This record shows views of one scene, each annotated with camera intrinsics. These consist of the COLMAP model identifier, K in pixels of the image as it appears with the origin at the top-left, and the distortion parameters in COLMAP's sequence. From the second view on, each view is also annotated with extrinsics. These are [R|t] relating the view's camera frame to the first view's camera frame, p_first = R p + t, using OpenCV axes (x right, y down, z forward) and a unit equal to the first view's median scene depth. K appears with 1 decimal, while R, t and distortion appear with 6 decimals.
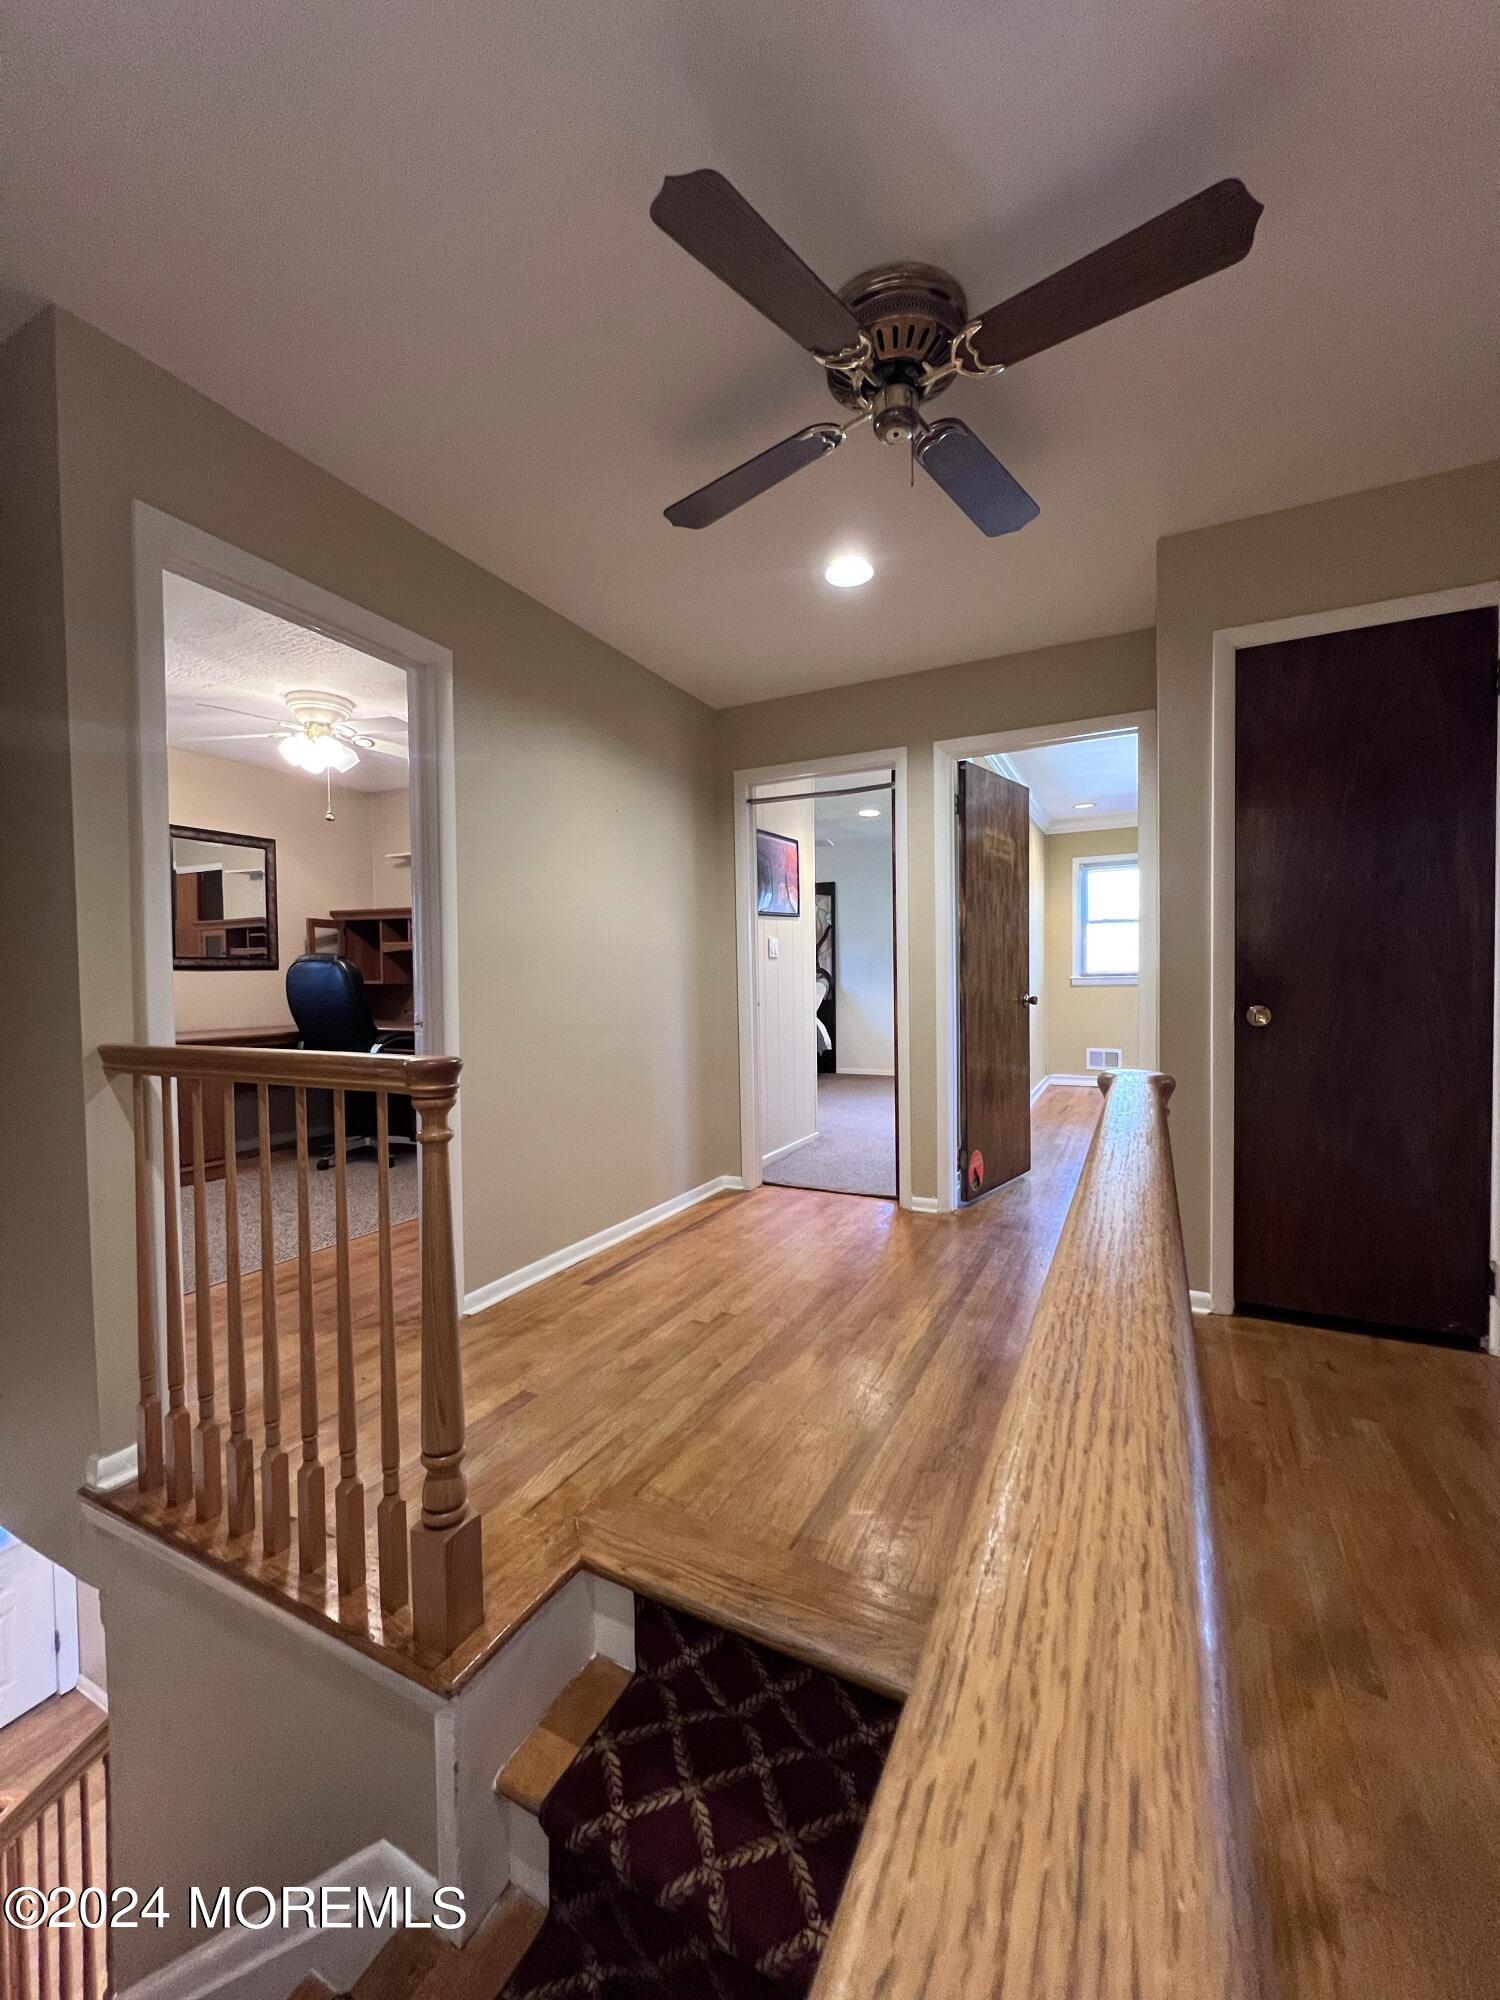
lens RADIAL K [[798.0, 0, 745.5], [0, 798.0, 997.7], [0, 0, 1]] dist [-0.000934, 0.000635]
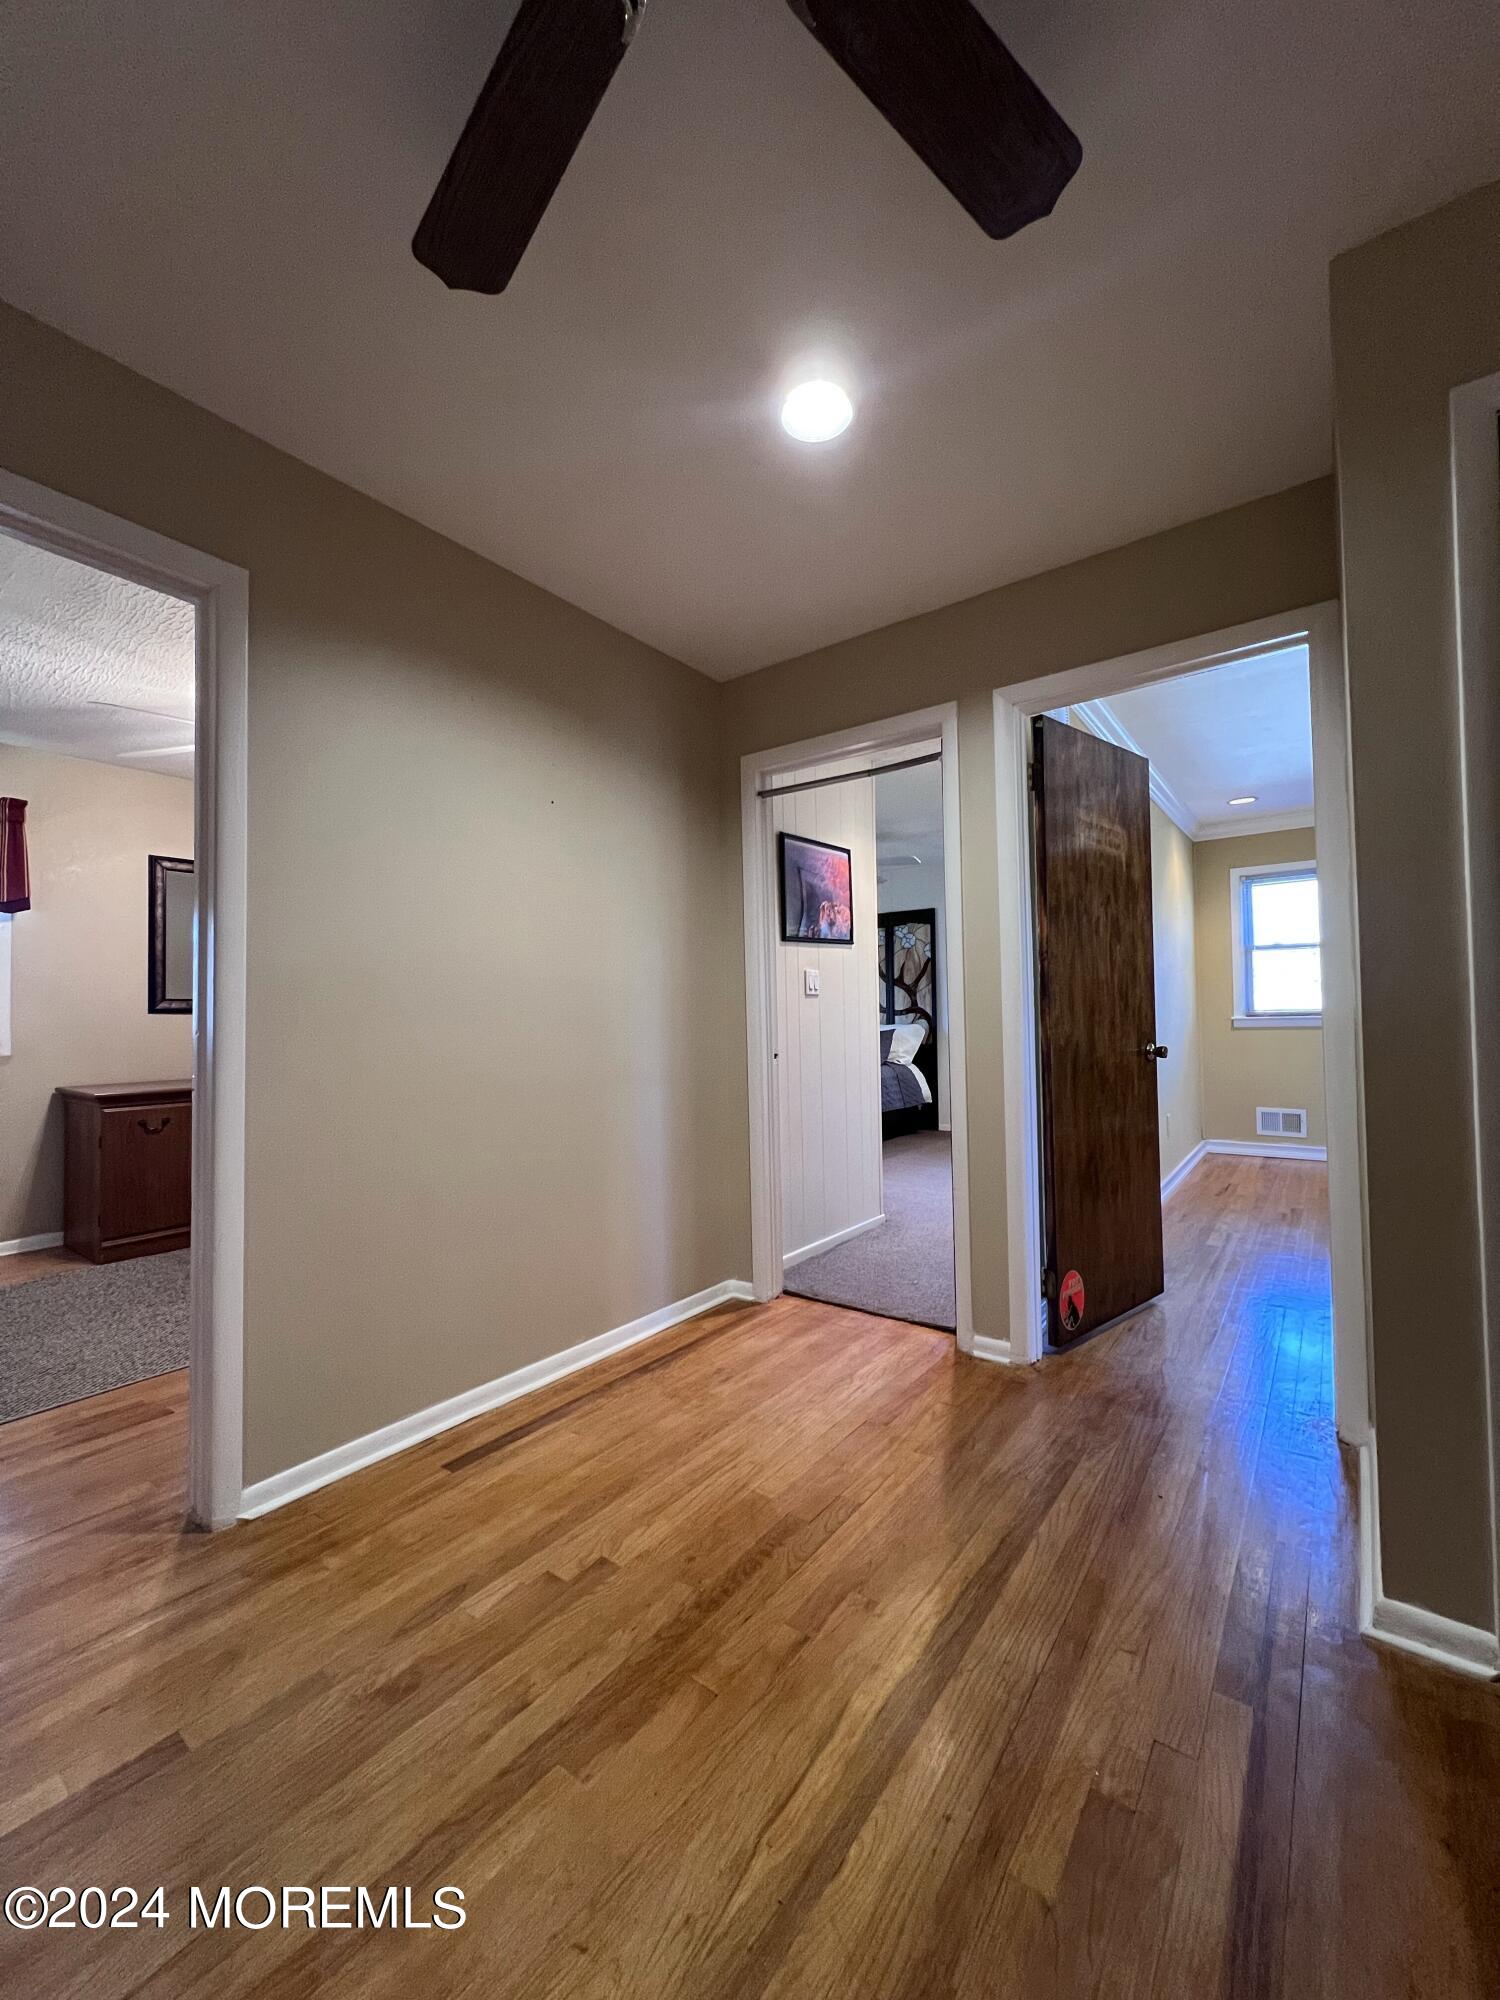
lens RADIAL K [[798.0, 0, 745.5], [0, 798.0, 997.7], [0, 0, 1]] dist [-0.000934, 0.000635]
pose [[0.984936, -0.007033, -0.172774, 0.135551], [-0.001557, 0.998771, -0.049531, -0.010263], [0.172910, 0.049053, 0.983715, 0.266872]]
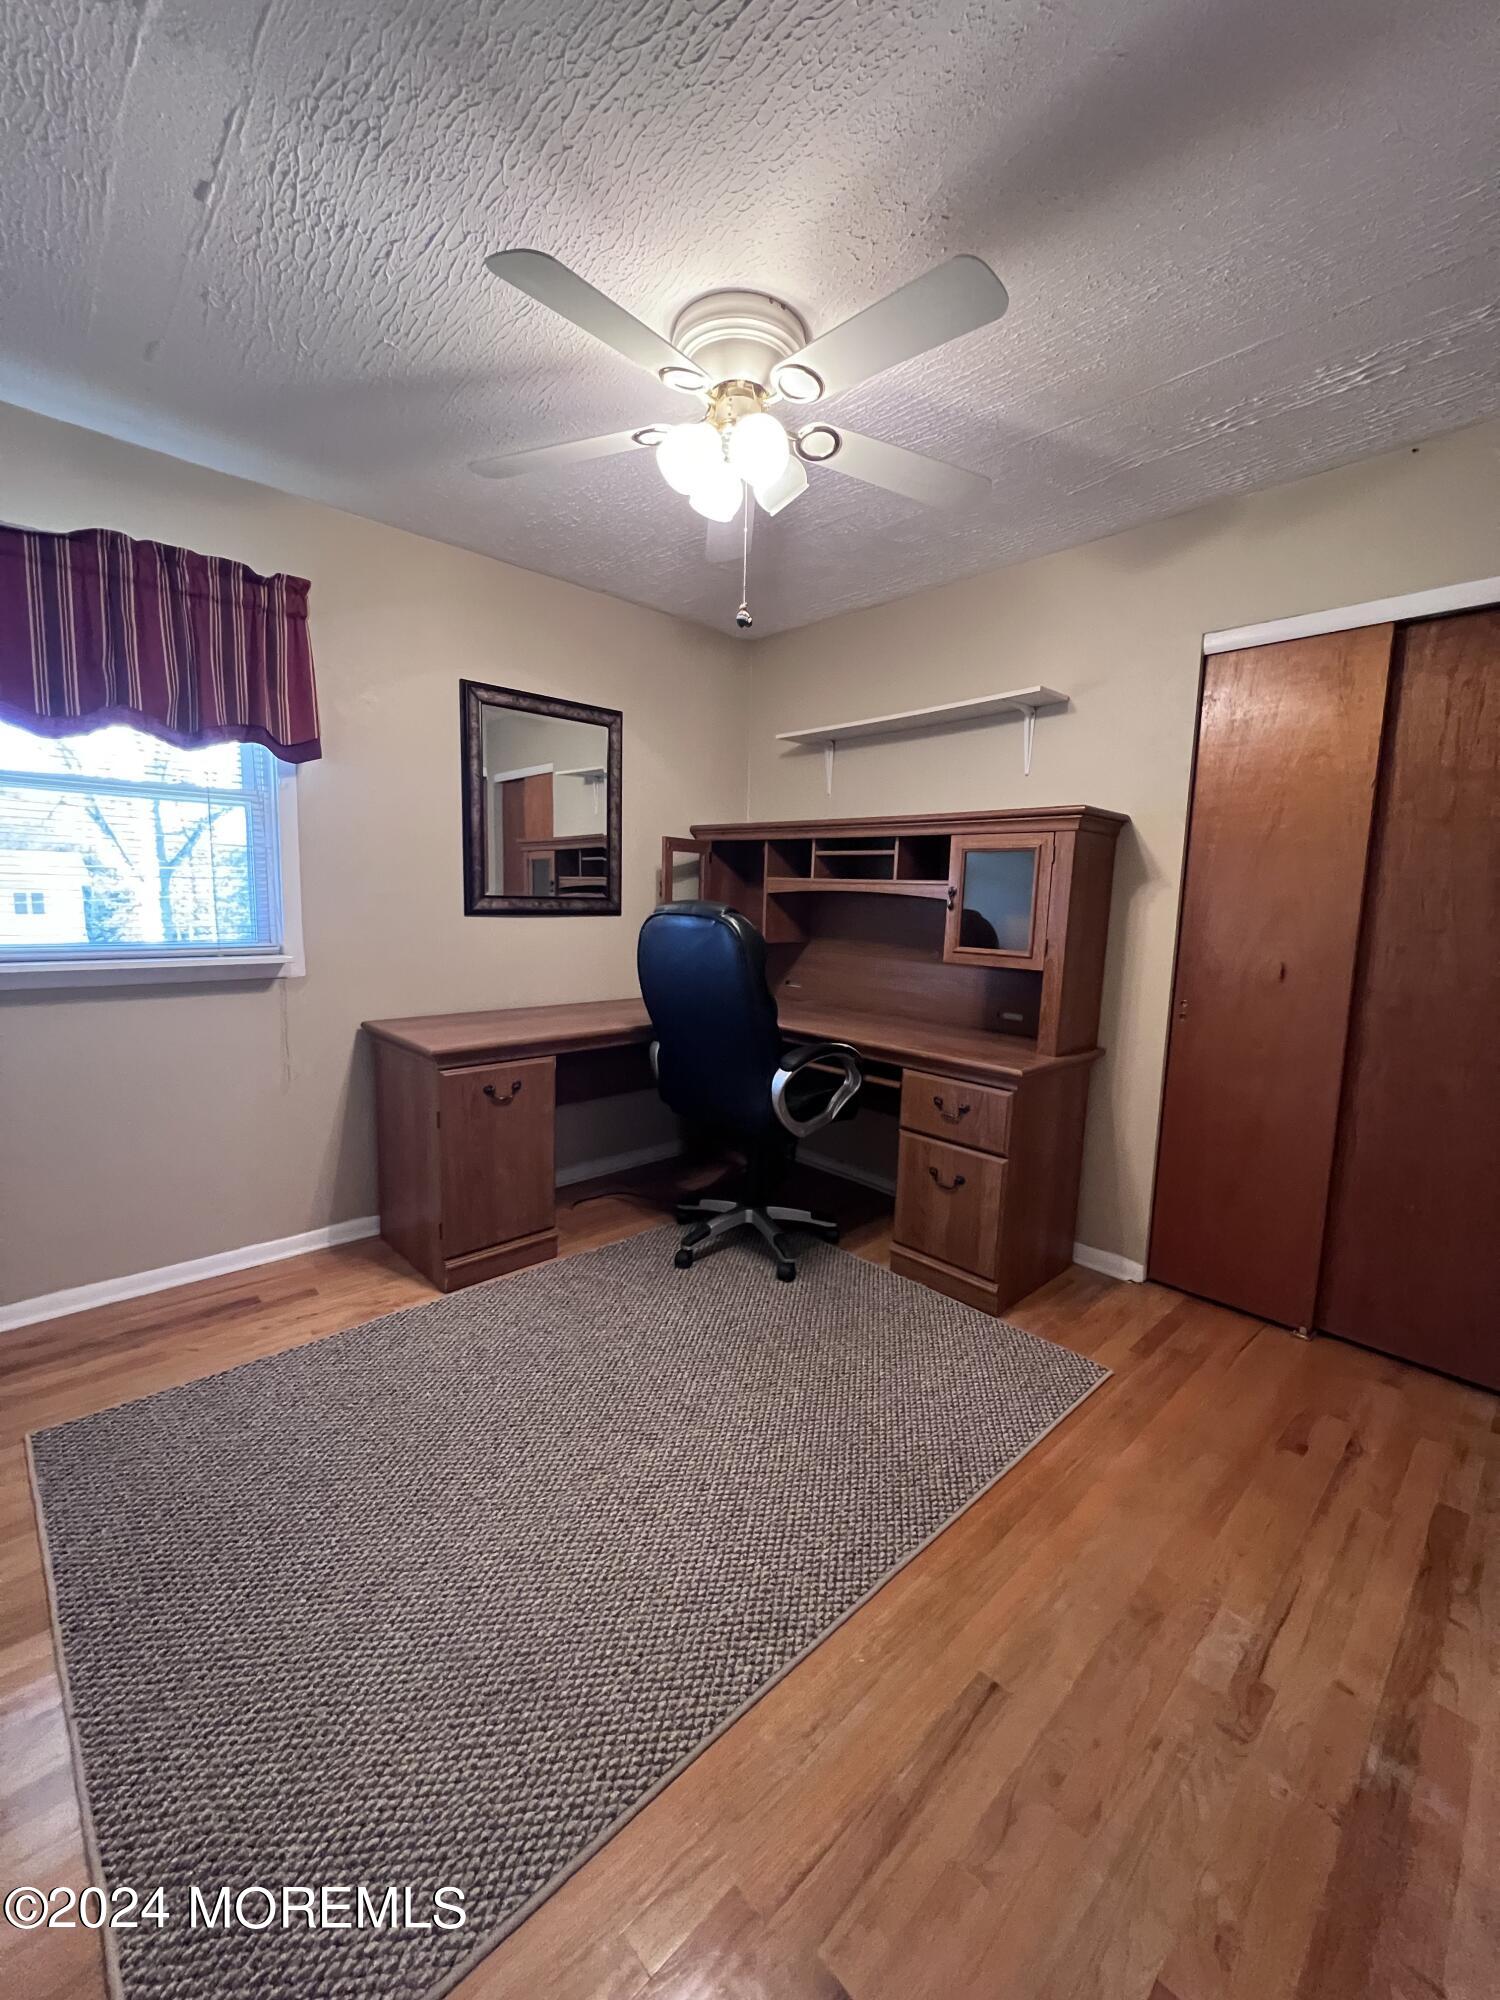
lens RADIAL K [[799.4, 0, 750.0], [0, 799.4, 1000.0], [0, 0, 1]] dist [-0.000527, 0.000125]
pose [[0.940439, 0.079668, -0.330496, -0.373700], [-0.045795, 0.992981, 0.109051, -0.060906], [0.336864, -0.087421, 0.937486, 0.586501]]
